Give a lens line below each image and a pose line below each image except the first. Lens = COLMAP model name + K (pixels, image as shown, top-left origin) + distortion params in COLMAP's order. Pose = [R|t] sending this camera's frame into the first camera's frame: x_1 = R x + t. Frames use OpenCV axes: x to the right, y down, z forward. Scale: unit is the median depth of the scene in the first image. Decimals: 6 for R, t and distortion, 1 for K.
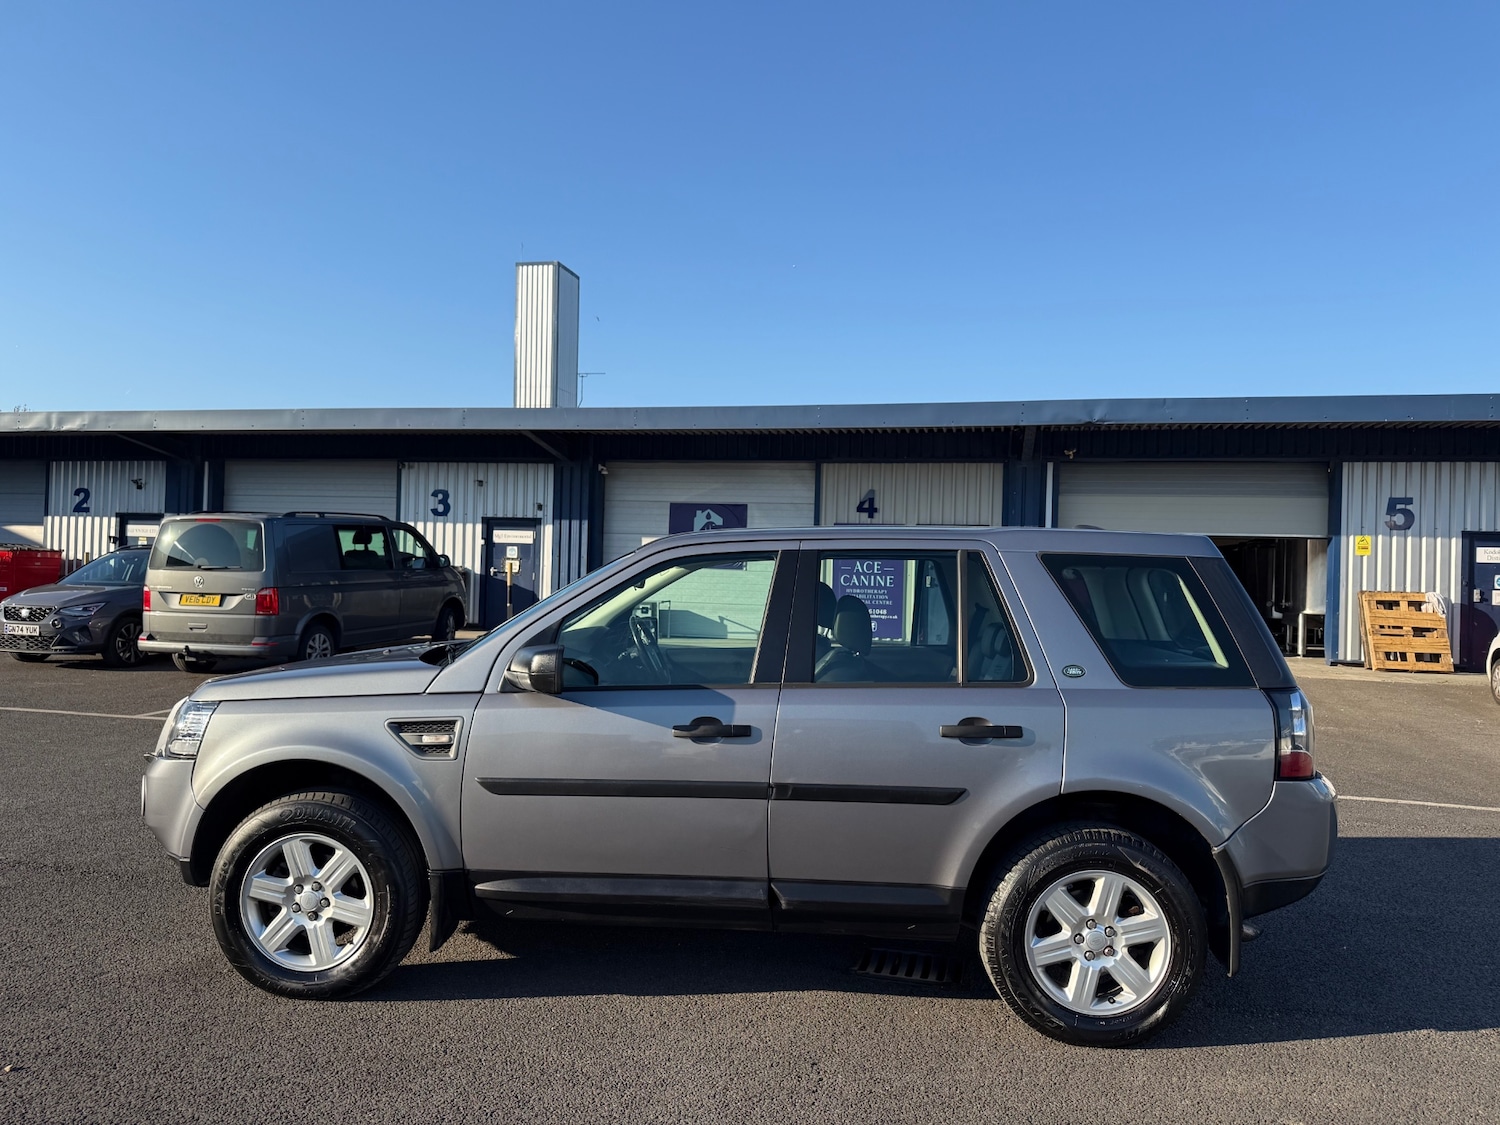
lens RADIAL K [[1055.6, 0, 755.3], [0, 1055.6, 573.6], [0, 0, 1]] dist [0.057220, -0.099377]
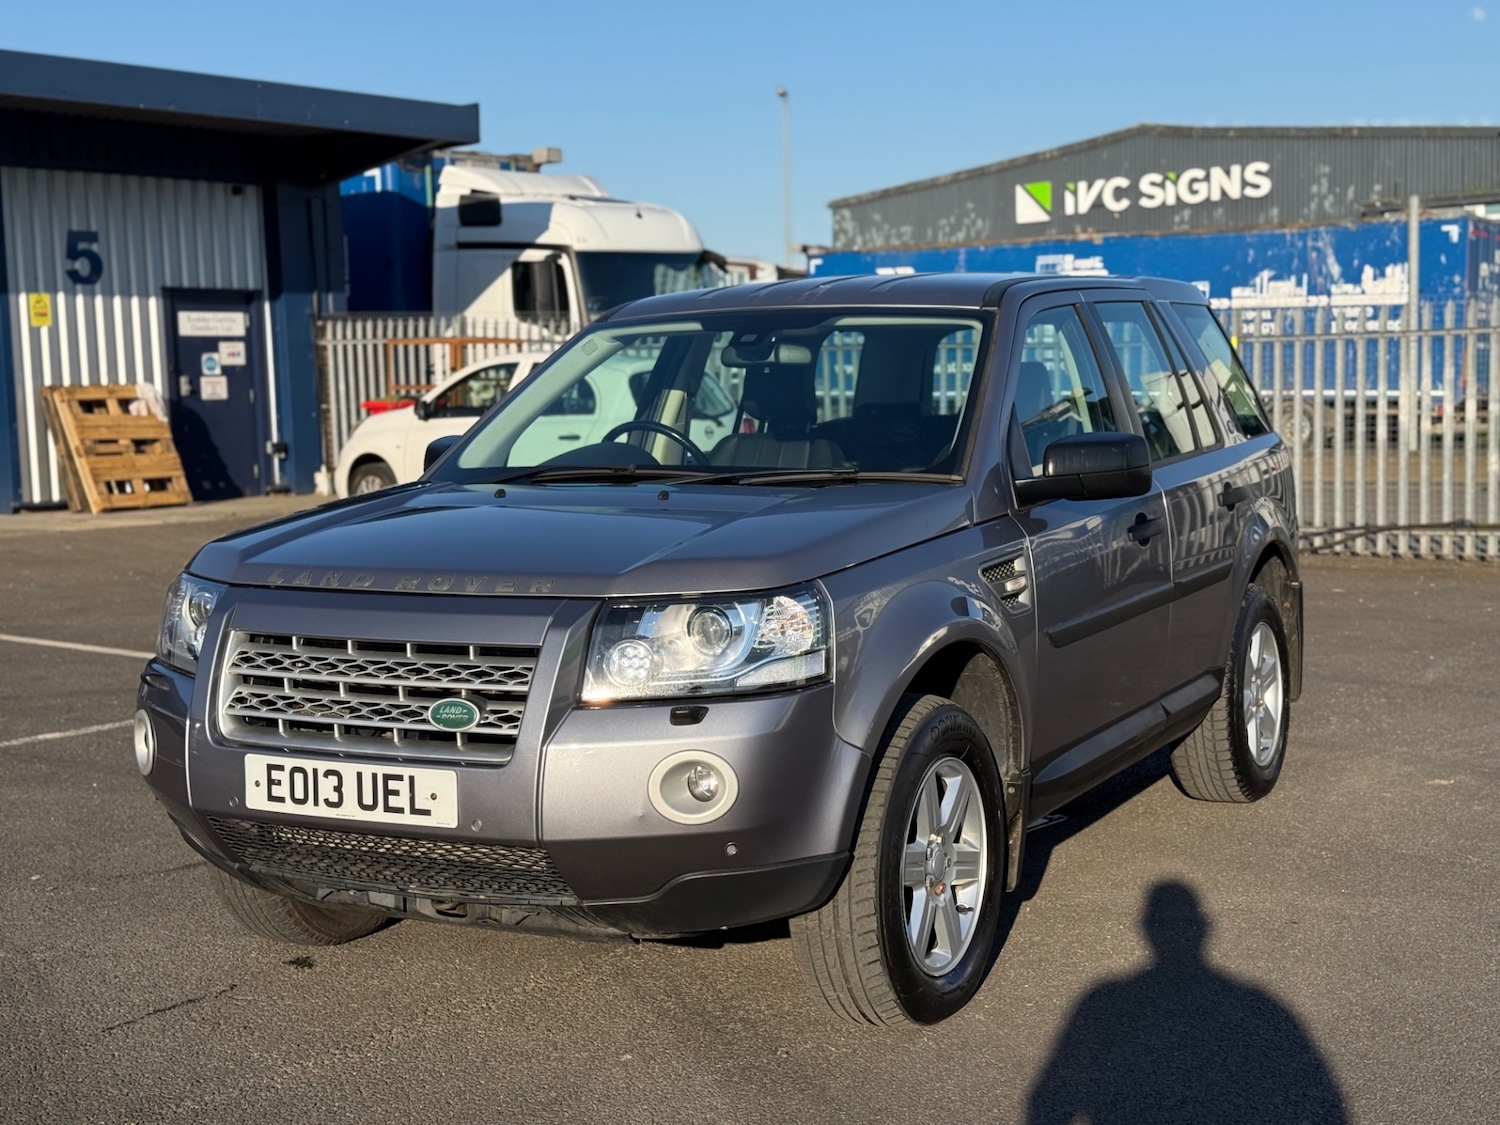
lens RADIAL K [[2113.8, 0, 743.6], [0, 2113.8, 570.5], [0, 0, 1]] dist [0.113025, 0.000000]
pose [[0.405489, -0.118529, 0.906383, -0.387099], [0.034630, 0.992838, 0.114343, -0.004746], [-0.913444, -0.014977, 0.406689, 0.141468]]
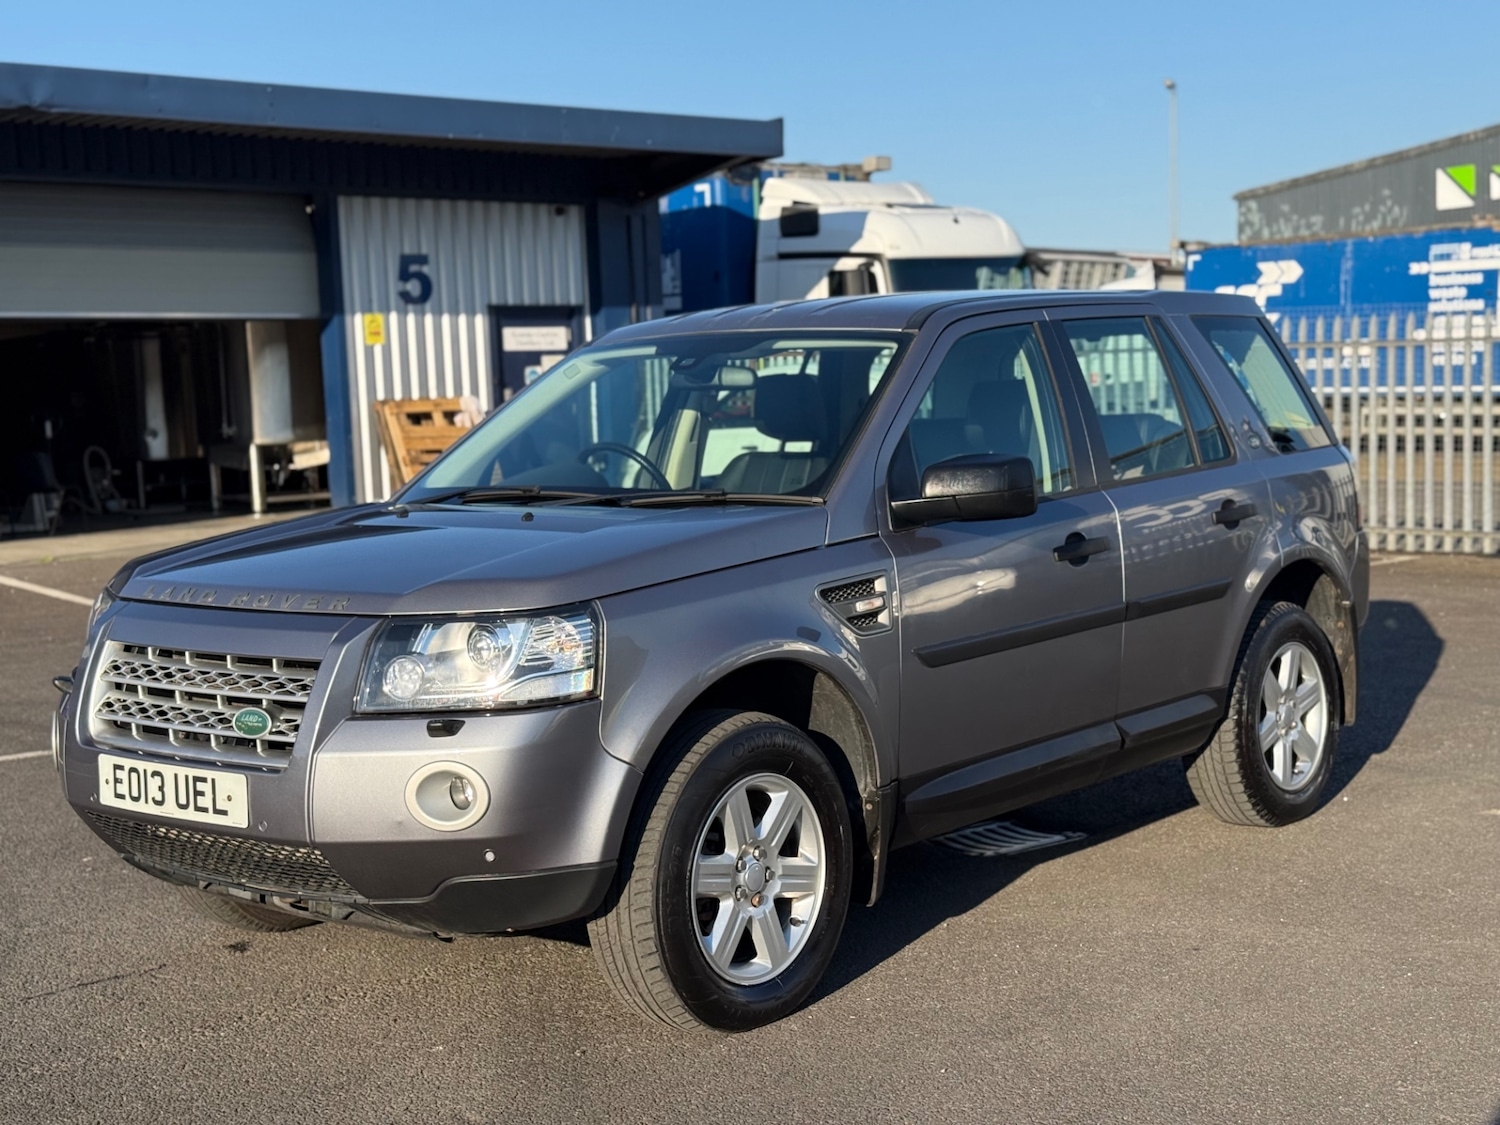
lens RADIAL K [[2113.8, 0, 745.4], [0, 2113.8, 585.0], [0, 0, 1]] dist [0.113025, 0.000000]
pose [[0.586893, -0.120341, 0.800672, -0.350258], [0.050956, 0.992422, 0.111811, -0.004943], [-0.808060, -0.024822, 0.588577, 0.055353]]
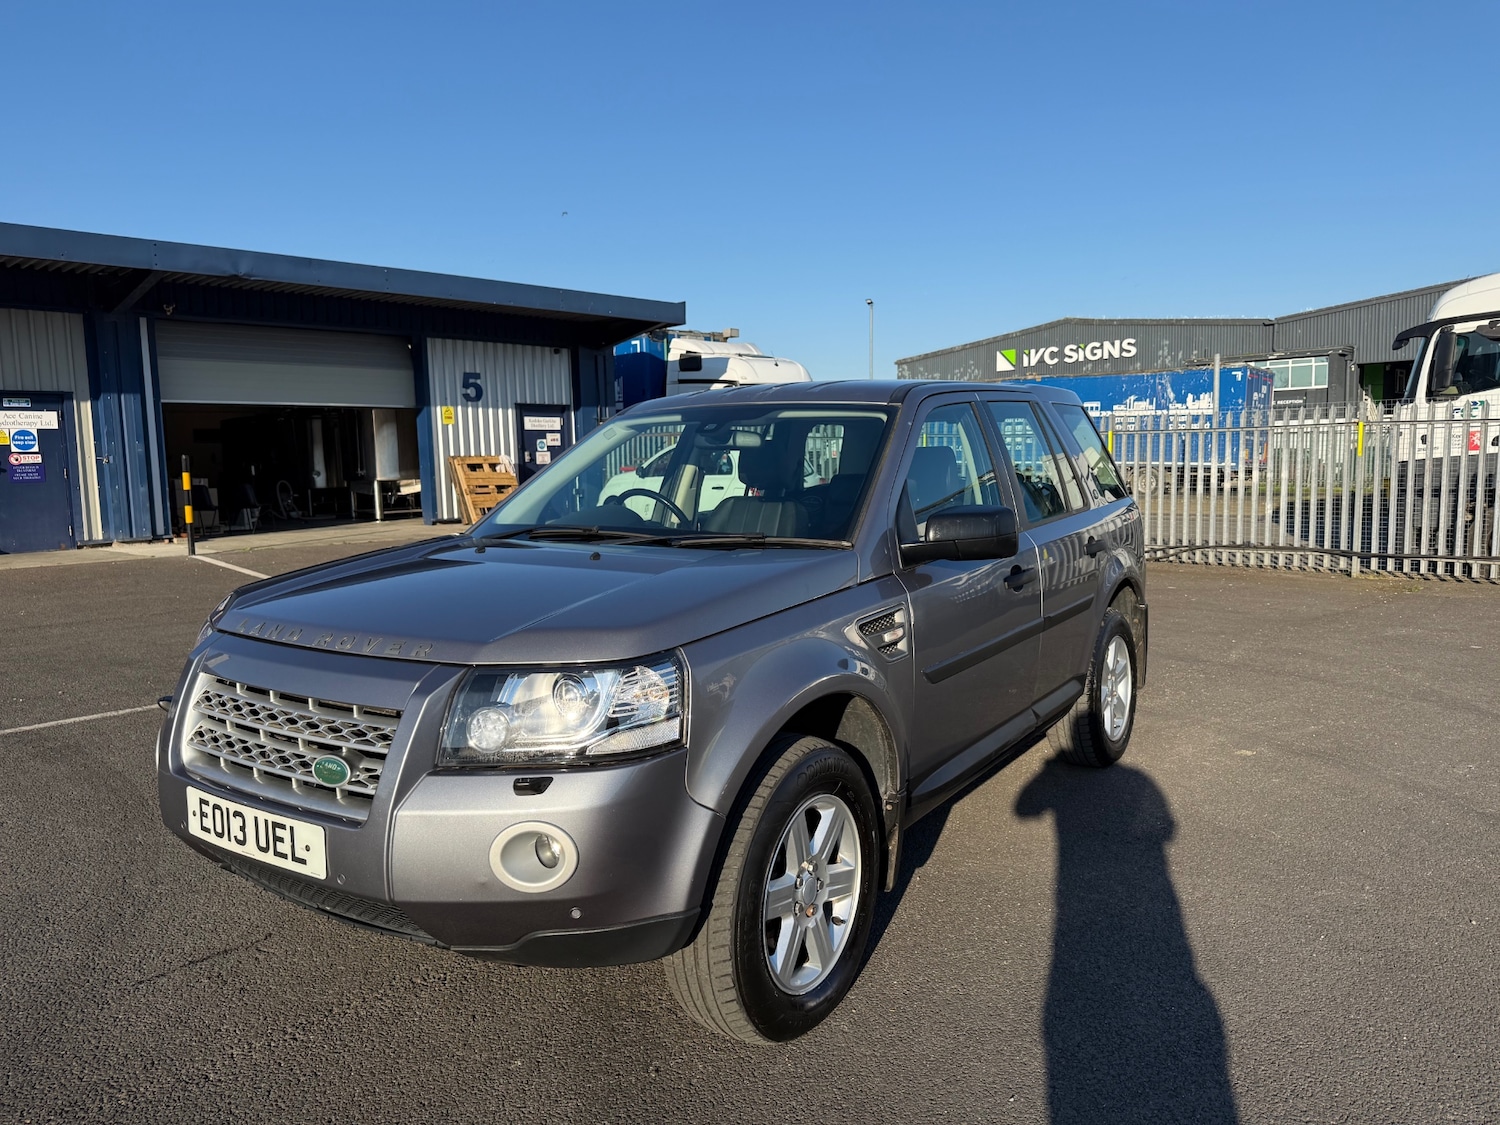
lens RADIAL K [[1055.6, 0, 753.0], [0, 1055.6, 561.6], [0, 0, 1]] dist [0.057220, -0.099377]
pose [[0.497224, -0.122596, 0.858917, -0.247977], [0.031262, 0.991855, 0.123474, -0.001509], [-0.867059, -0.034543, 0.497007, 0.163637]]
